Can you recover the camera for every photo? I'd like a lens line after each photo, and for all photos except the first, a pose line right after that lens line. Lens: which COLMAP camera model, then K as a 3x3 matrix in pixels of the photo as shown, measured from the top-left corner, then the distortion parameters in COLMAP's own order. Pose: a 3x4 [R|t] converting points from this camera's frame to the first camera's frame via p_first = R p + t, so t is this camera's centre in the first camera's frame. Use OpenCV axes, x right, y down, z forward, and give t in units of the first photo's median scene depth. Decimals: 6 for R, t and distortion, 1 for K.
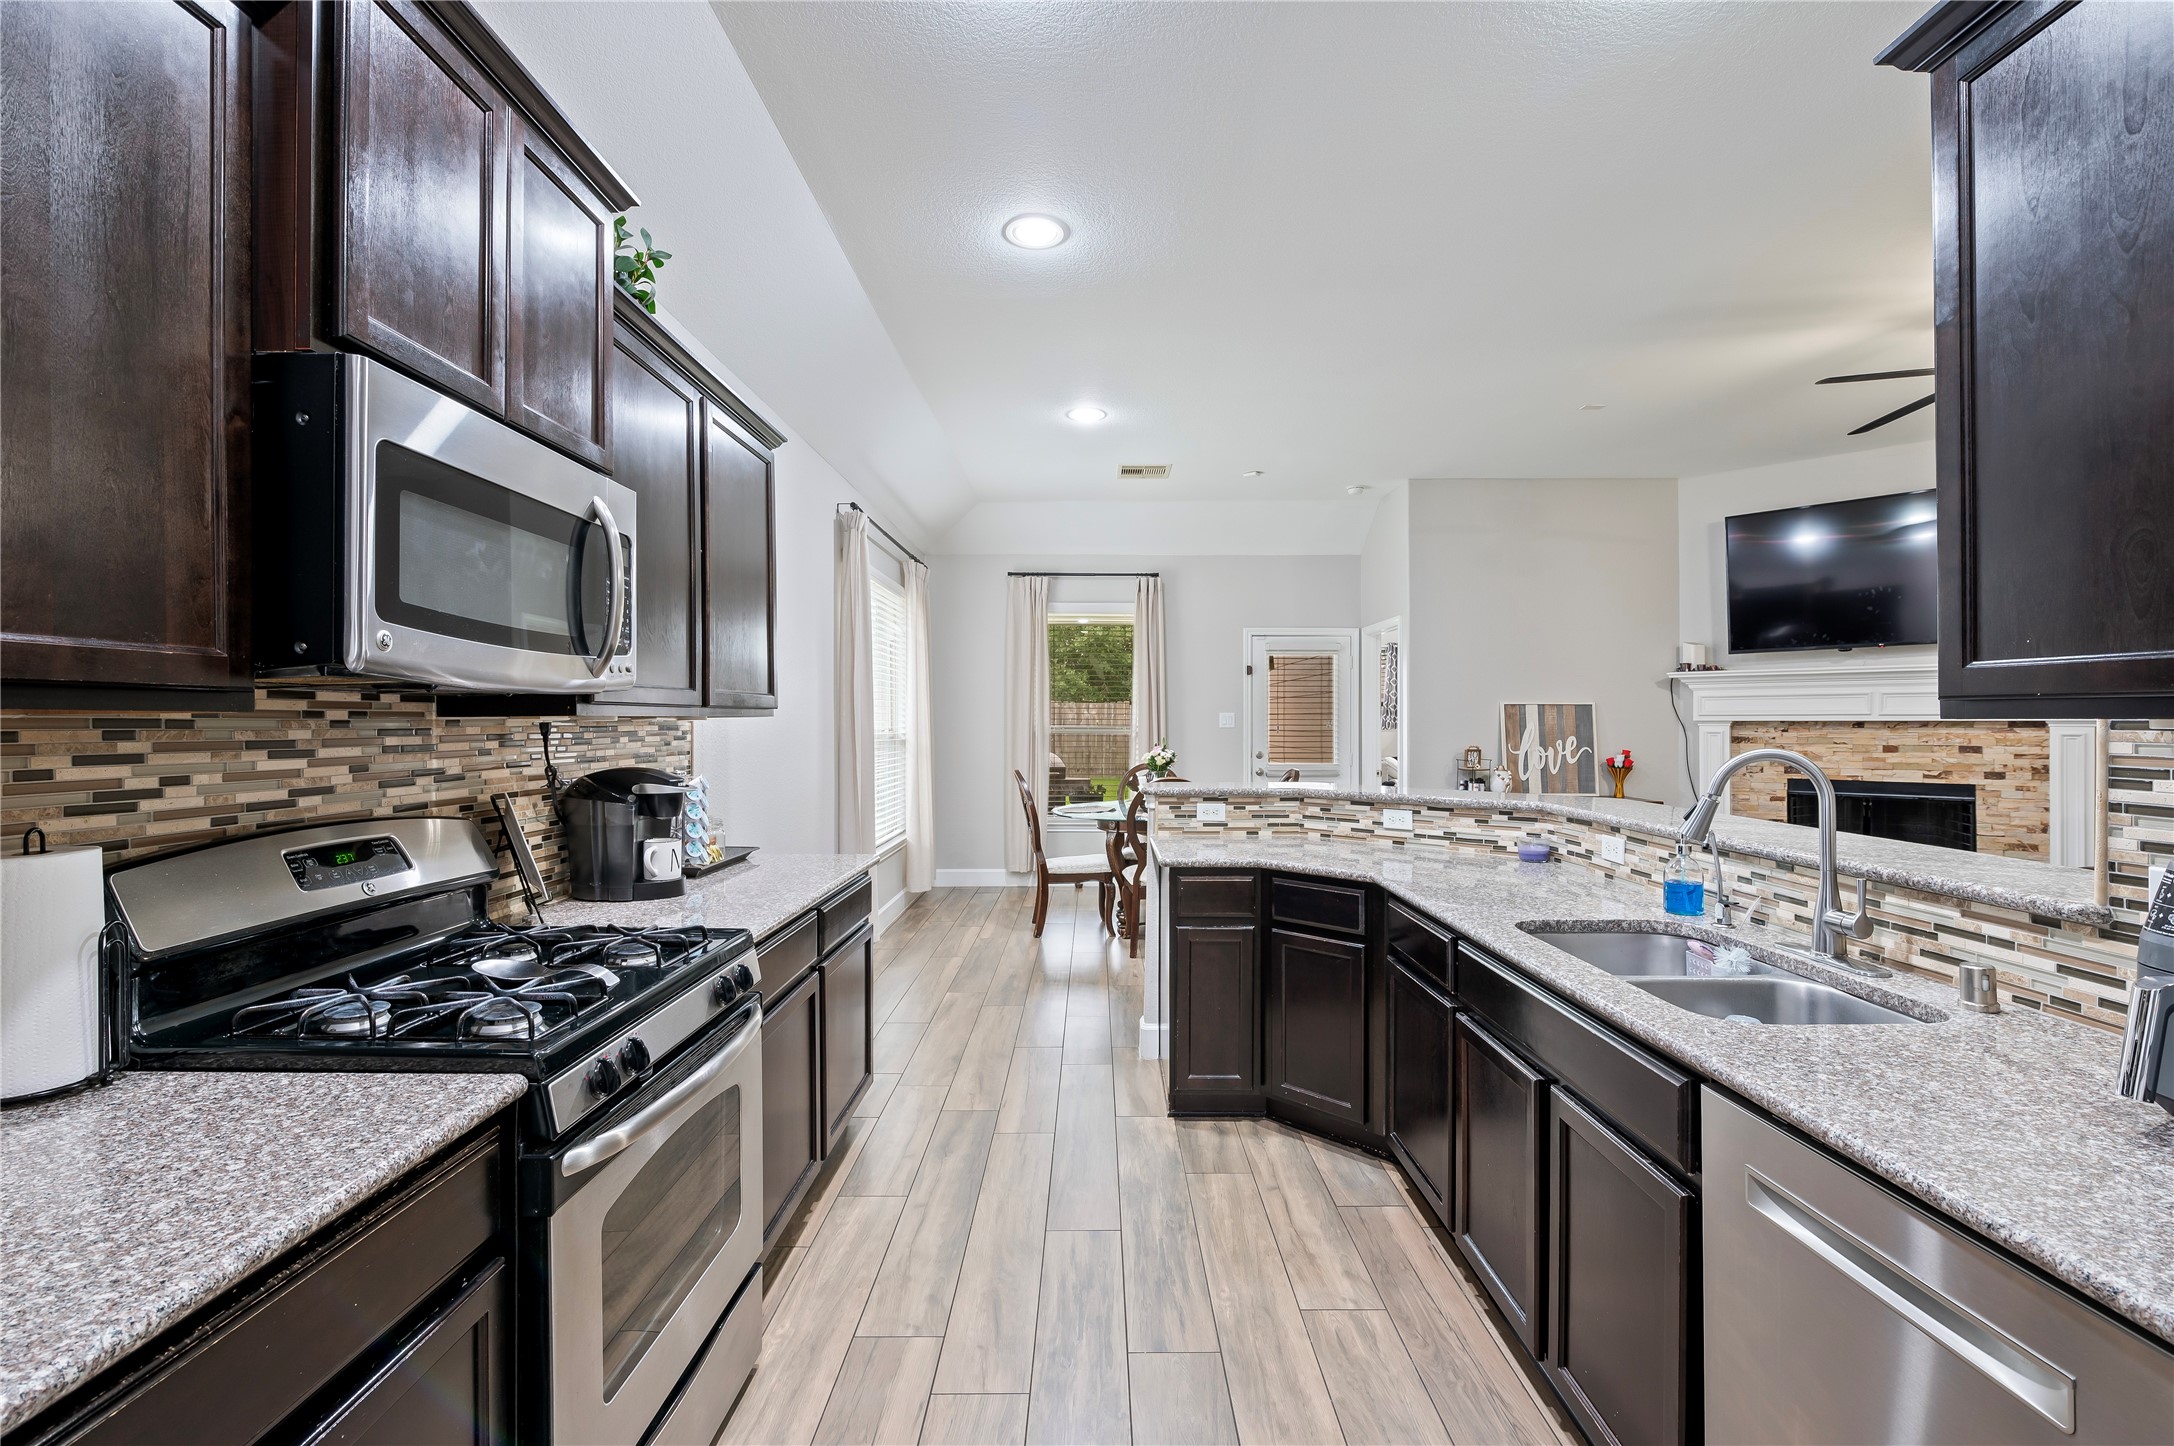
lens RADIAL K [[956.3, 0, 1092.4], [0, 956.3, 718.0], [0, 0, 1]] dist [-0.004097, 0.000060]
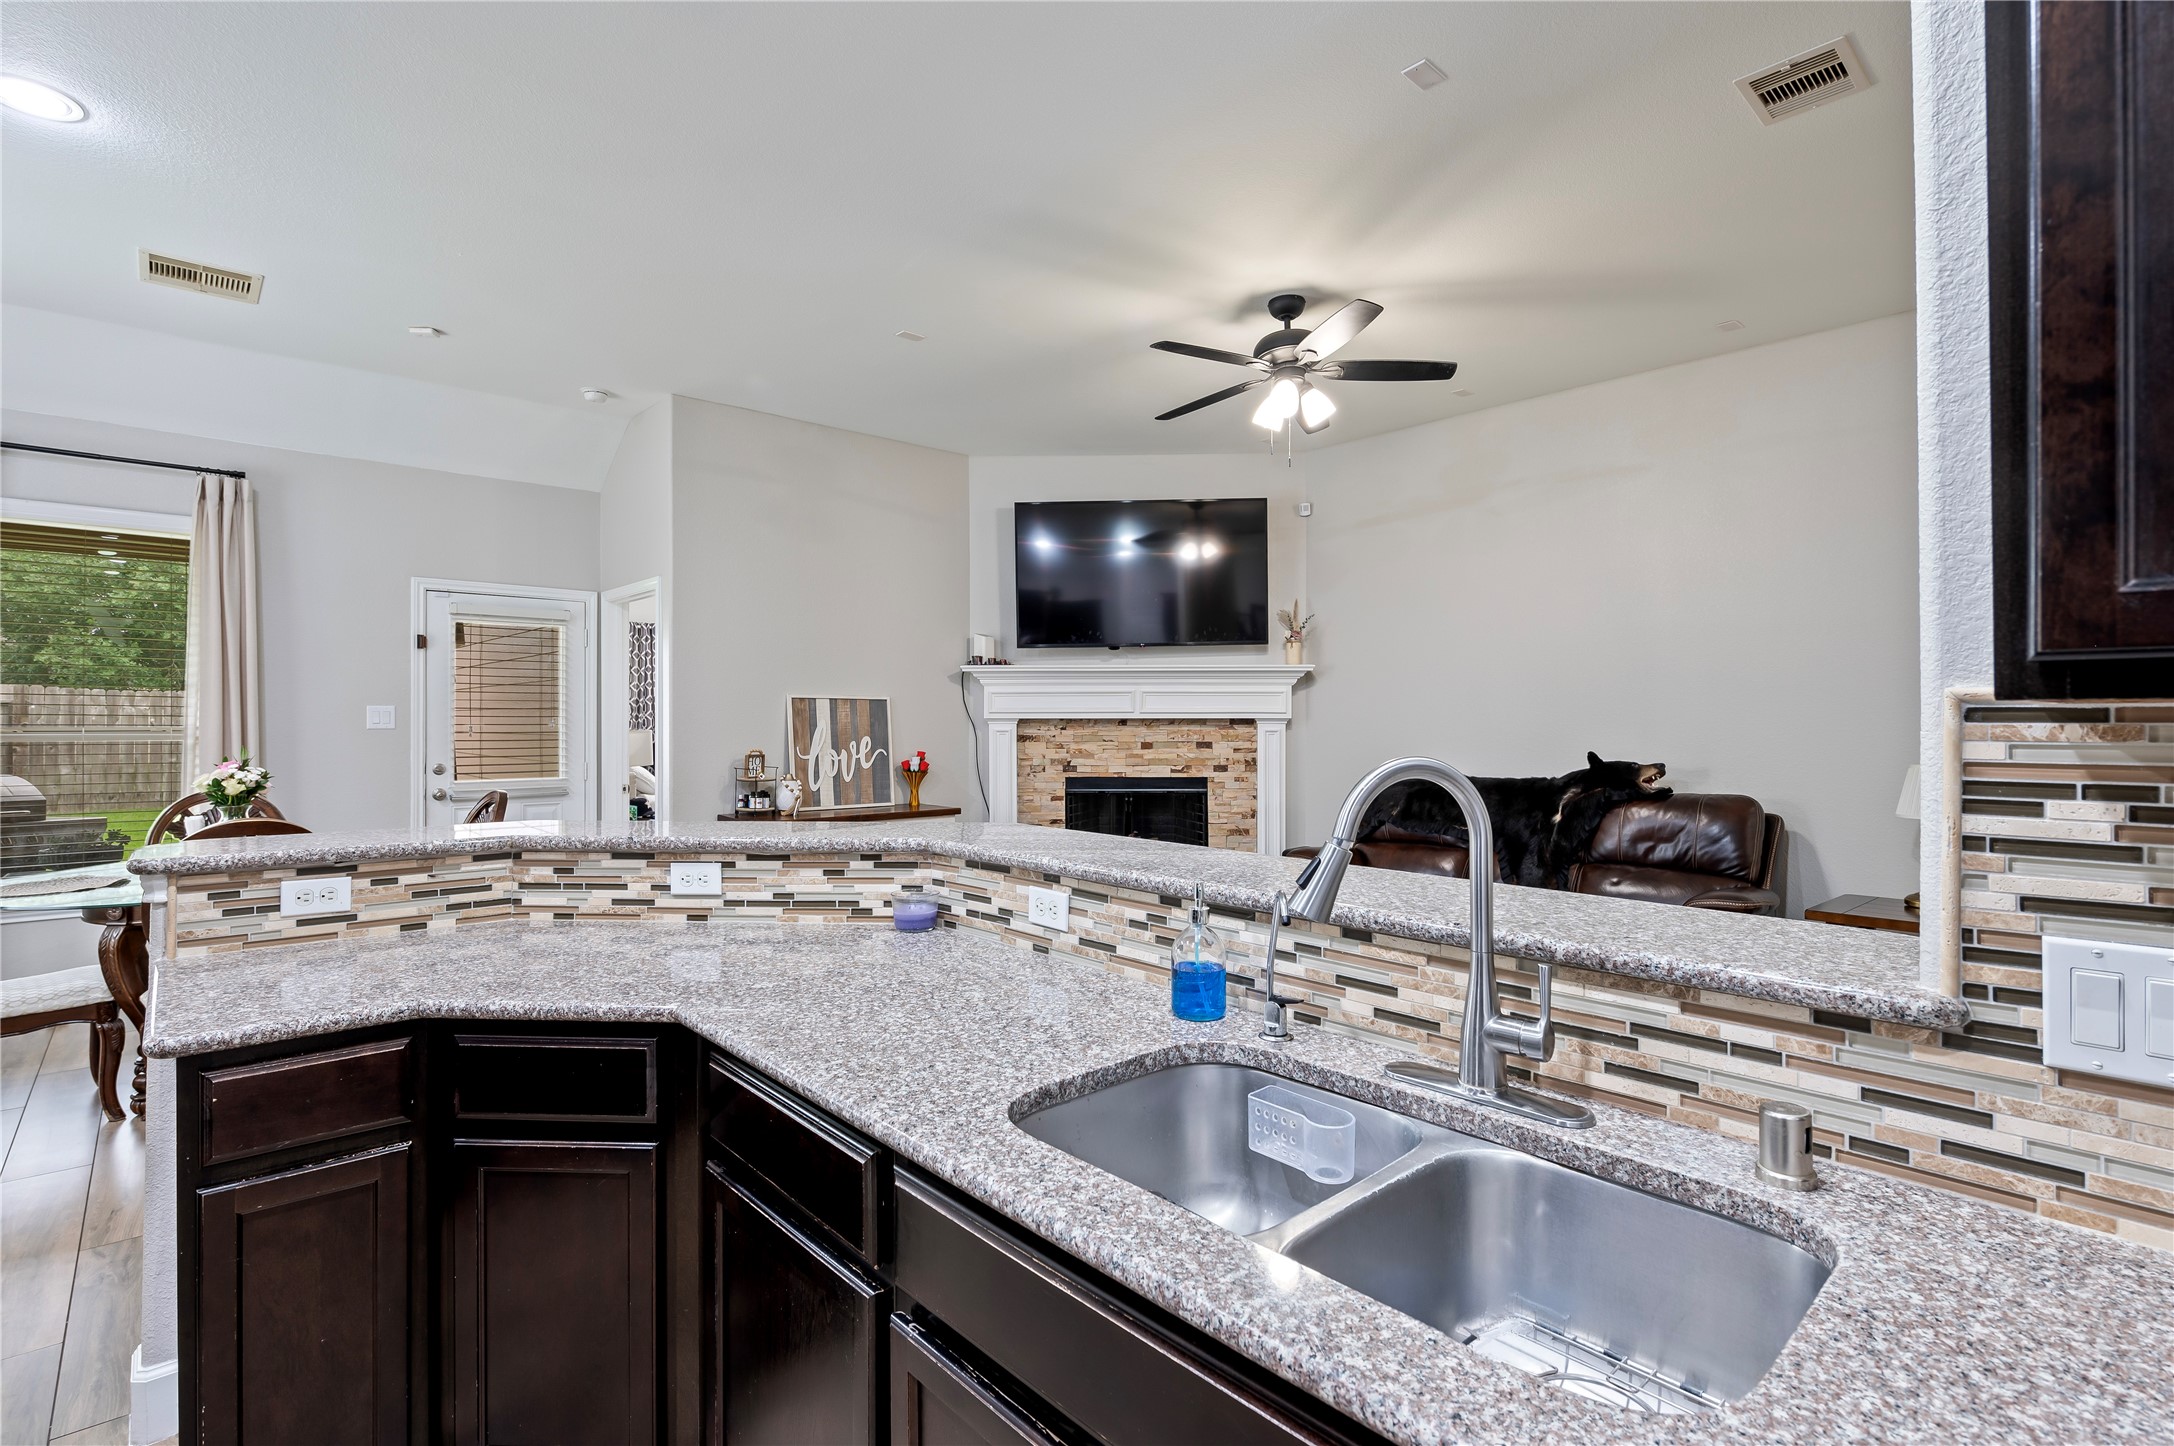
lens RADIAL K [[1005.0, 0, 1083.3], [0, 1005.0, 717.8], [0, 0, 1]] dist [-0.007048, -0.000790]
pose [[0.738865, 0.001734, 0.673852, 0.049838], [-0.001802, 0.999998, -0.000598, 0.003051], [-0.673851, -0.000773, 0.738866, 0.250750]]
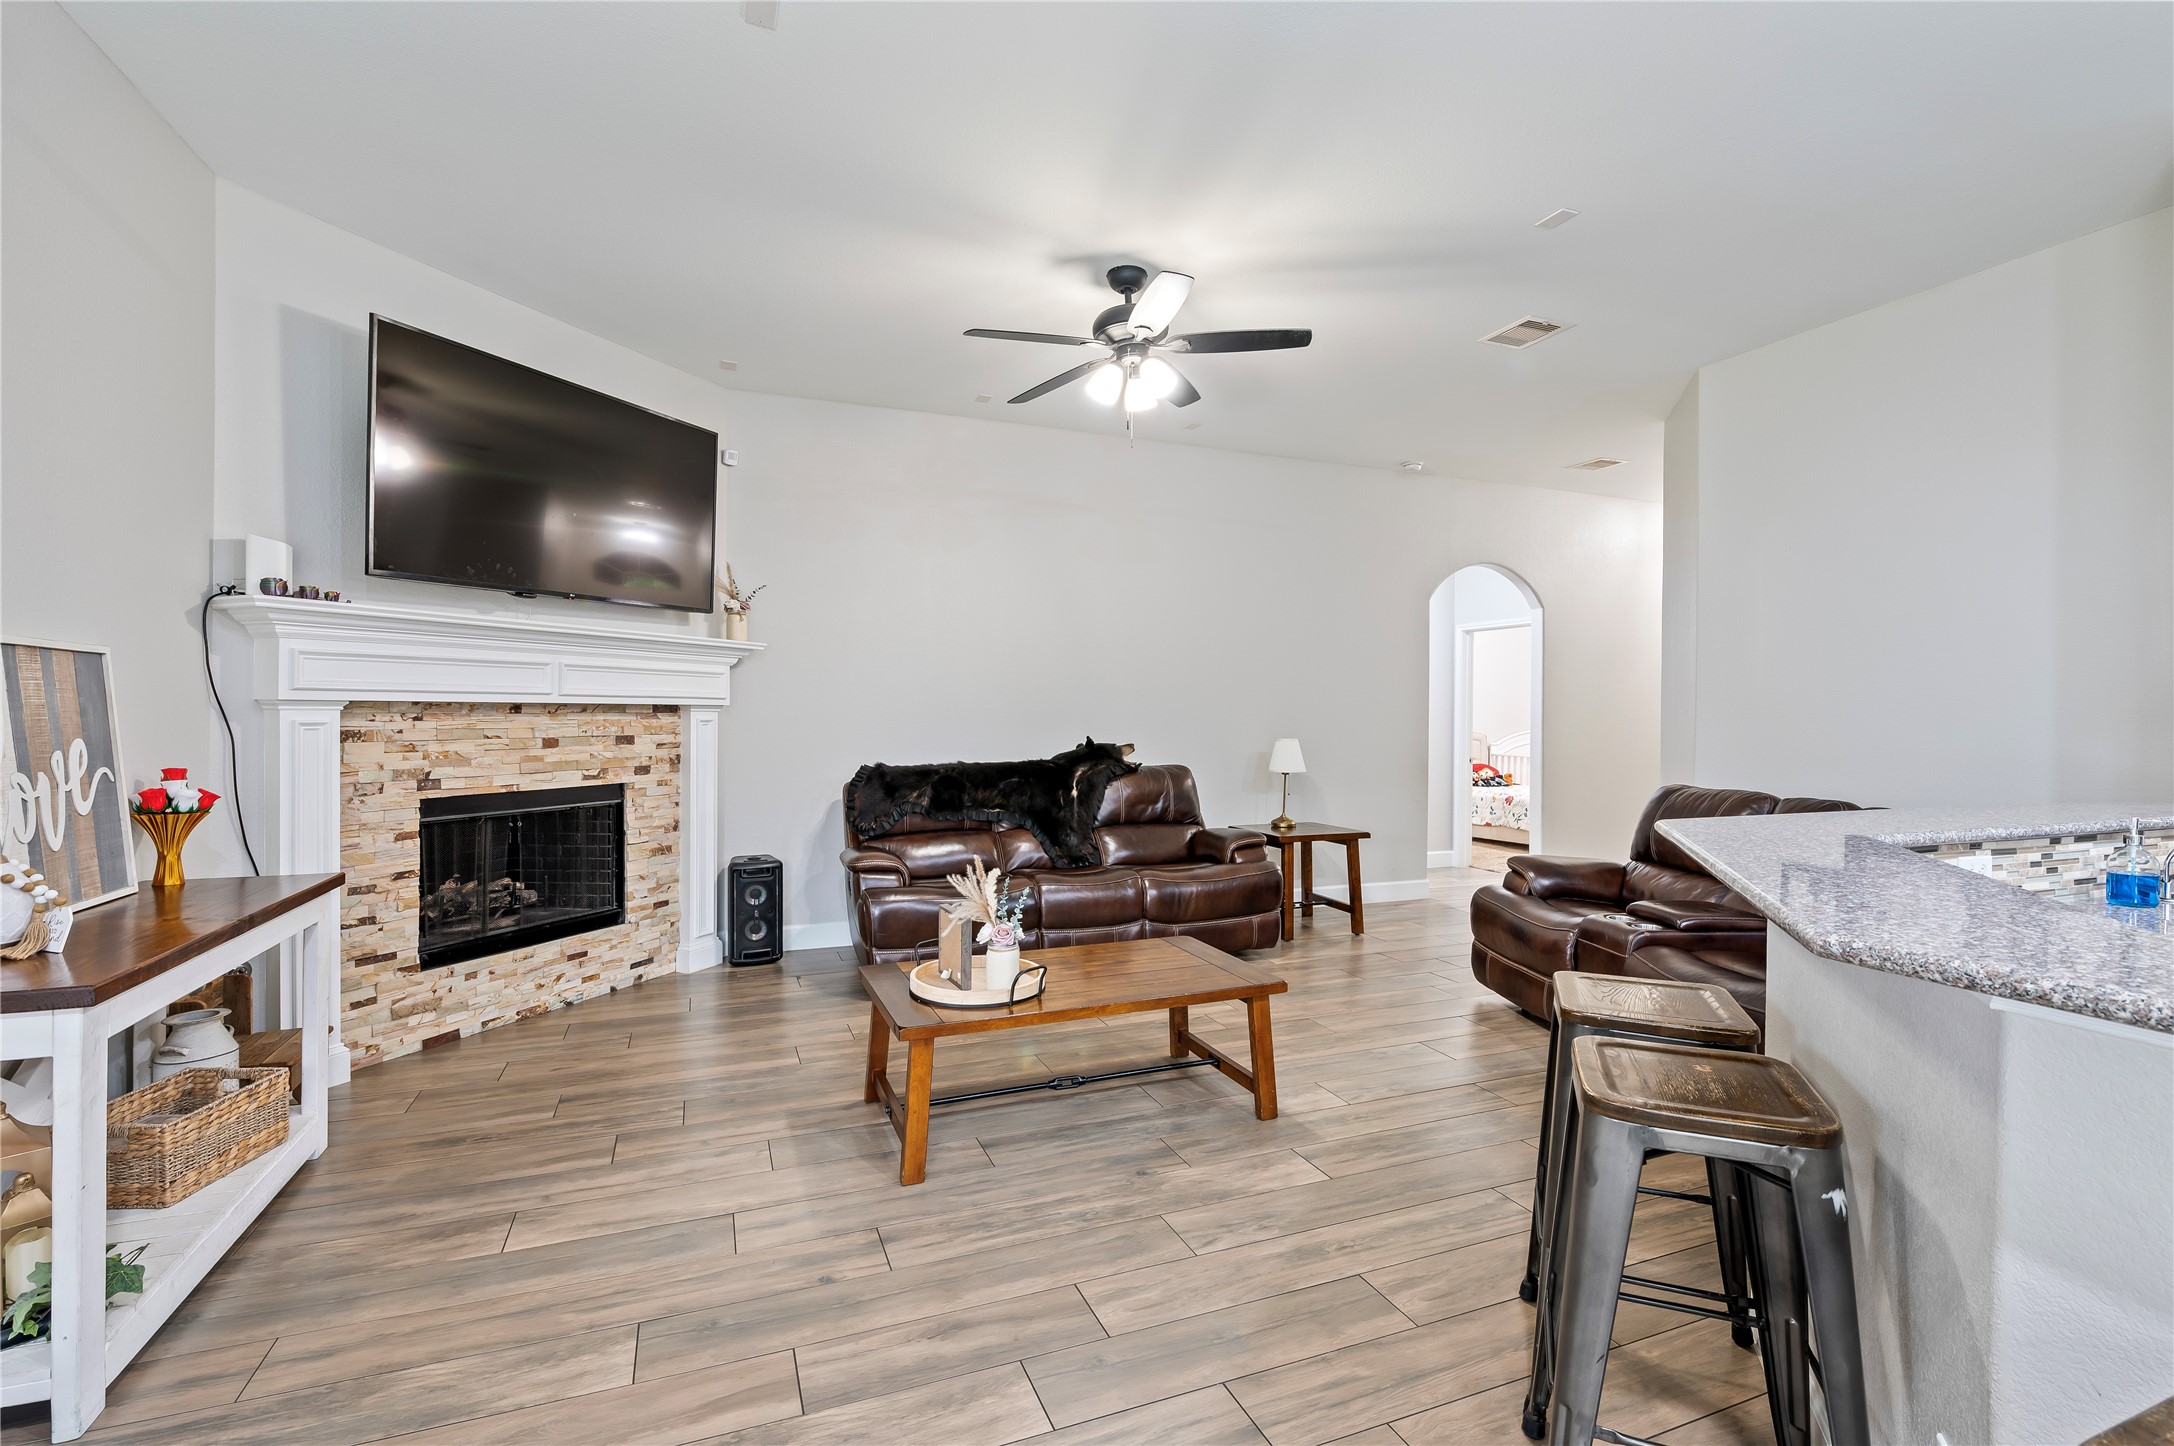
lens RADIAL K [[892.6, 0, 1077.3], [0, 892.6, 715.4], [0, 0, 1]] dist [-0.010582, -0.000380]
pose [[-0.361649, -0.002297, 0.932311, 0.078774], [-0.008252, 0.999966, -0.000737, 0.009649], [-0.932278, -0.007960, -0.361656, 0.924656]]
